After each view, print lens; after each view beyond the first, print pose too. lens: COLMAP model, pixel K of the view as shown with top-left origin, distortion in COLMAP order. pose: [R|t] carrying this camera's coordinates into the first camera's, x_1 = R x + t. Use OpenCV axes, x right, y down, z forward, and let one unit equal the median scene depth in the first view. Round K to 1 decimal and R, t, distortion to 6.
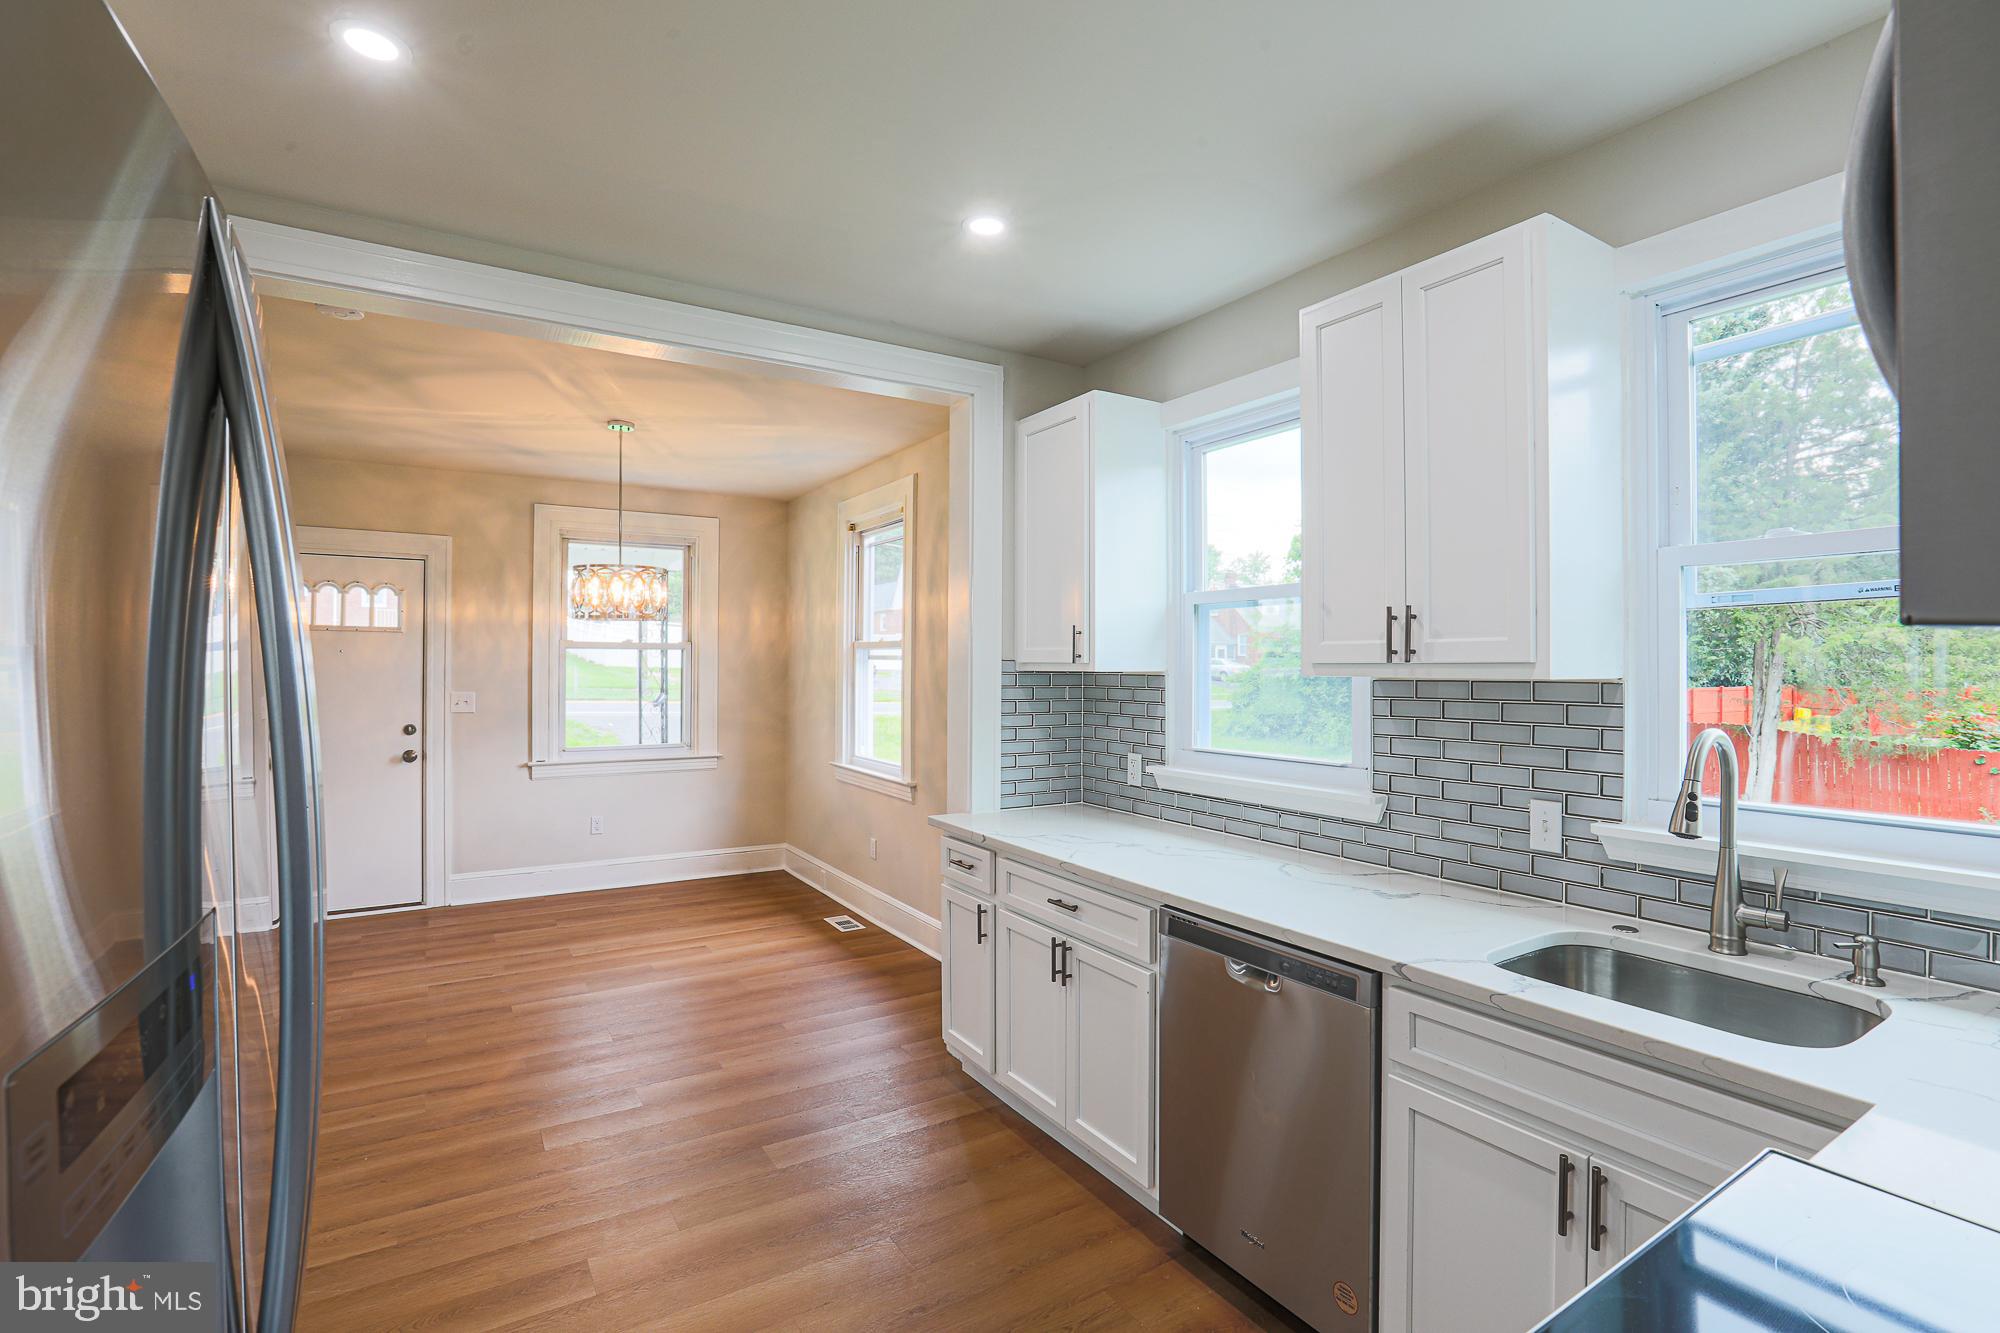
lens RADIAL K [[954.6, 0, 1002.2], [0, 954.6, 667.5], [0, 0, 1]] dist [-0.039821, 0.011637]
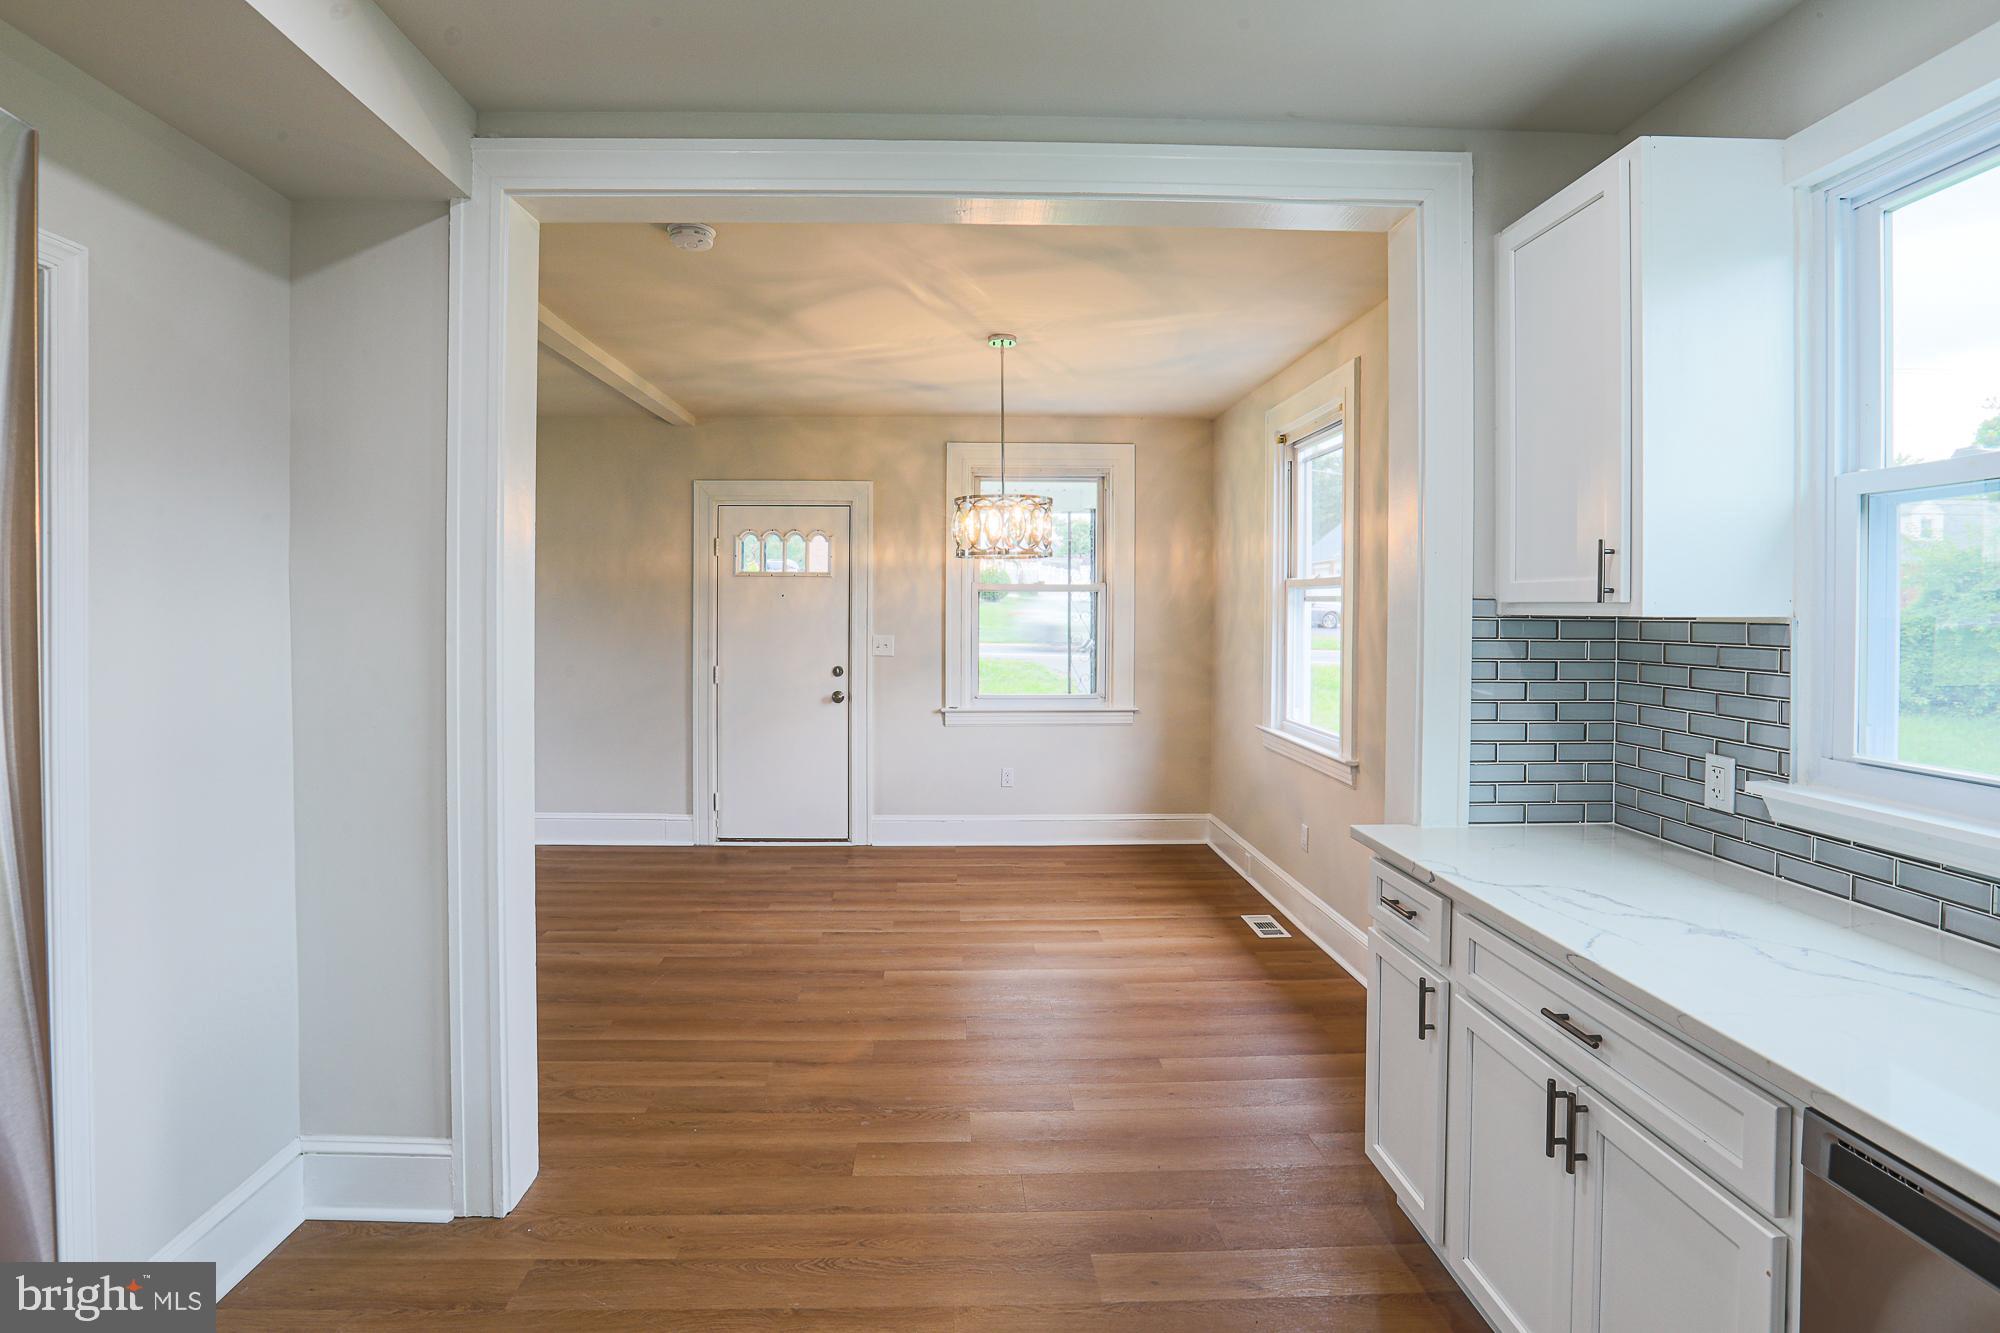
lens RADIAL K [[954.6, 0, 963.8], [0, 954.6, 618.5], [0, 0, 1]] dist [-0.039821, 0.011637]
pose [[0.865803, 0.004586, -0.500364, 0.017487], [-0.001704, 0.999979, 0.006216, 0.001888], [0.500383, -0.004529, 0.865793, 0.209138]]
